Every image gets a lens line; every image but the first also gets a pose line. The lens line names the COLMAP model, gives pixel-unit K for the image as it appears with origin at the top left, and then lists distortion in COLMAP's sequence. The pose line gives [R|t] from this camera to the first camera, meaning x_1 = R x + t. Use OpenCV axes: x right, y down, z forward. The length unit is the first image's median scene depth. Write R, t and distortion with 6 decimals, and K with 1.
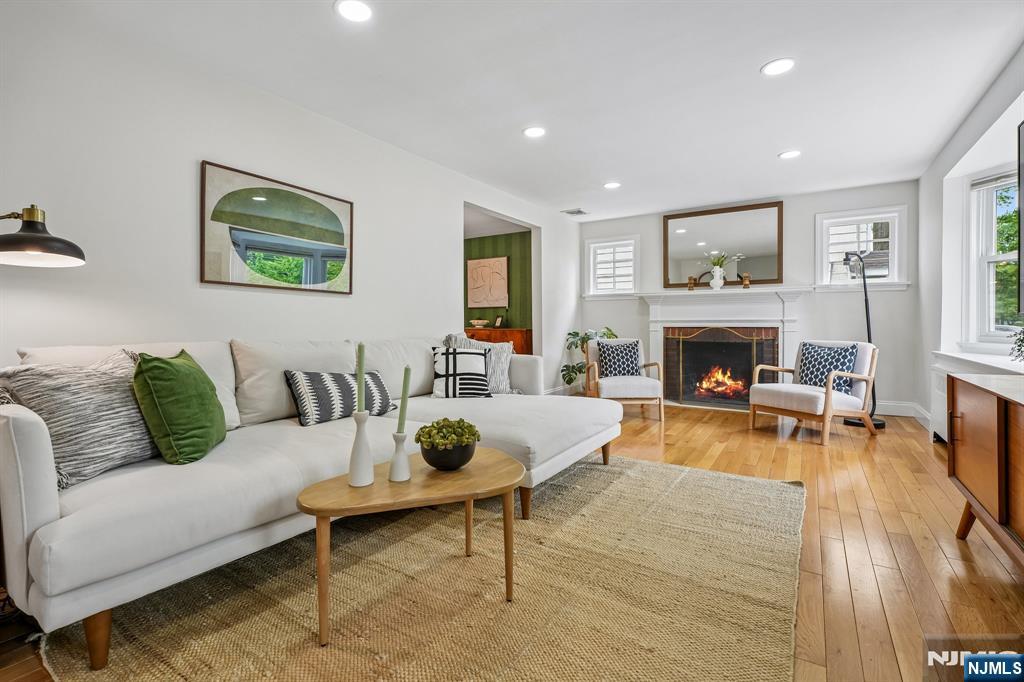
lens RADIAL K [[460.7, 0, 511.0], [0, 460.7, 330.9], [0, 0, 1]] dist [-0.000433, 0.001173]
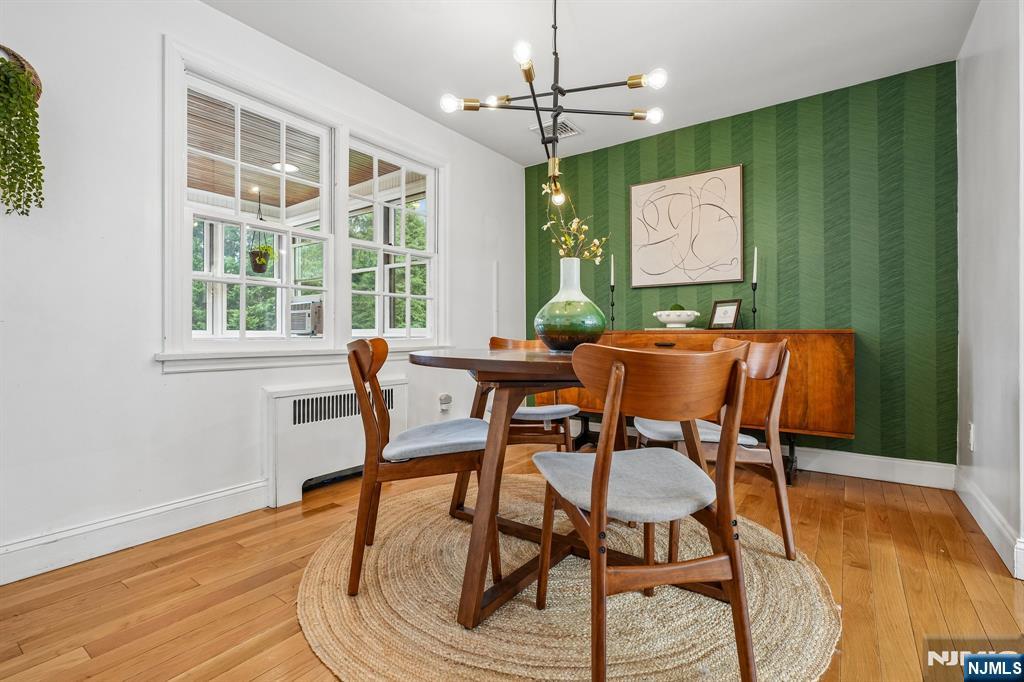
lens RADIAL K [[470.3, 0, 515.6], [0, 470.3, 332.1], [0, 0, 1]] dist [-0.002018, 0.000473]
pose [[0.998674, -0.002288, -0.051427, -0.201020], [0.001369, 0.999839, -0.017901, 0.004438], [0.051460, 0.017807, 0.998516, 0.548562]]
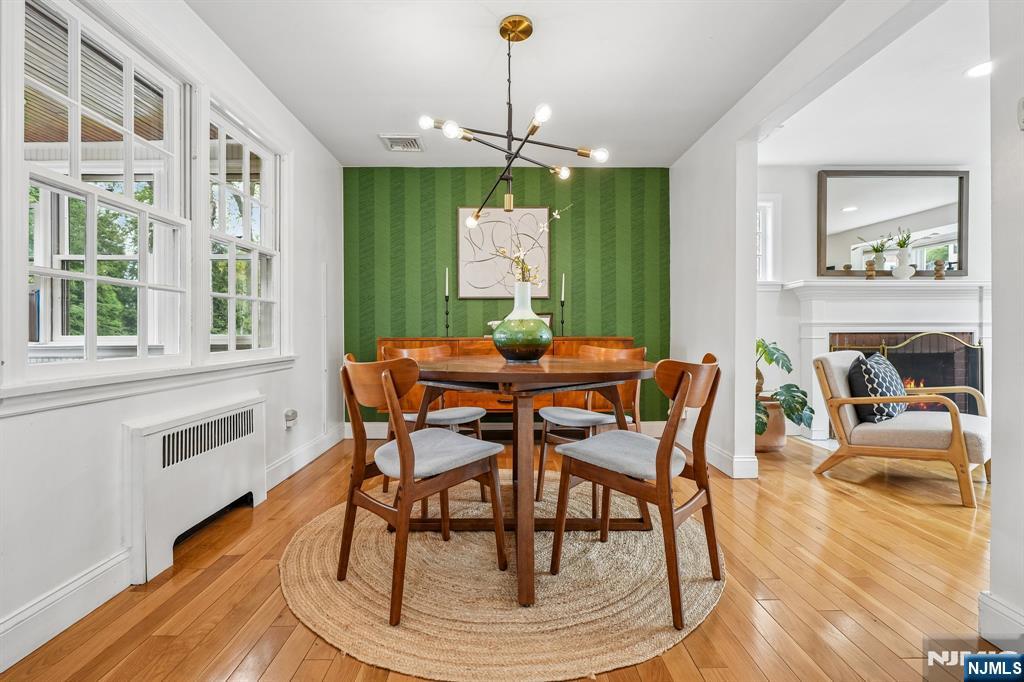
lens RADIAL K [[460.7, 0, 511.0], [0, 460.7, 330.9], [0, 0, 1]] dist [-0.000433, 0.001173]
pose [[0.833652, -0.000781, 0.552289, -0.359161], [0.009442, 0.999873, -0.012837, -0.005381], [-0.552209, 0.015916, 0.833554, 0.562702]]
